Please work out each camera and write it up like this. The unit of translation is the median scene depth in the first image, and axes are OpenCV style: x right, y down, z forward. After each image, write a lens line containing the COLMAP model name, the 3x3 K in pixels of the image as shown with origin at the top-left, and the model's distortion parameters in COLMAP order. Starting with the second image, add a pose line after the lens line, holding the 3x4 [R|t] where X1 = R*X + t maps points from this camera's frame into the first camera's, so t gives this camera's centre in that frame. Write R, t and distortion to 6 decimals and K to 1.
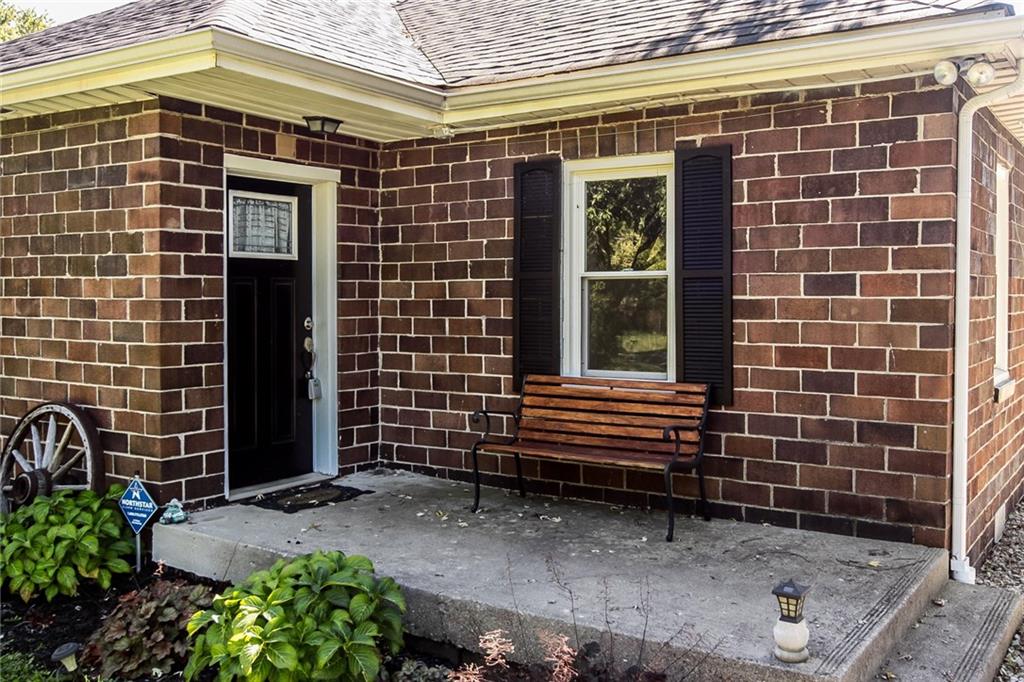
lens RADIAL K [[988.4, 0, 504.5], [0, 988.4, 303.6], [0, 0, 1]] dist [-0.006267, 0.000000]
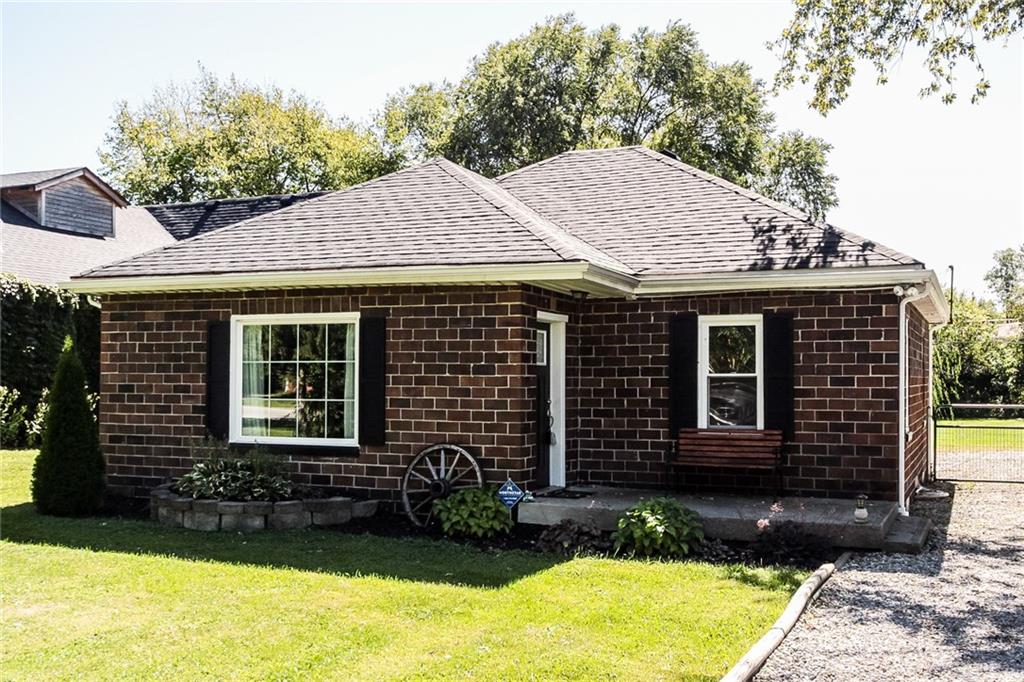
lens RADIAL K [[1131.9, 0, 512.0], [0, 1131.9, 343.4], [0, 0, 1]] dist [0.000347, 0.000000]
pose [[0.980121, 0.009946, 0.198151, -0.763613], [-0.001369, 0.999058, -0.043375, 0.005162], [-0.198395, 0.042241, 0.979211, -1.119594]]
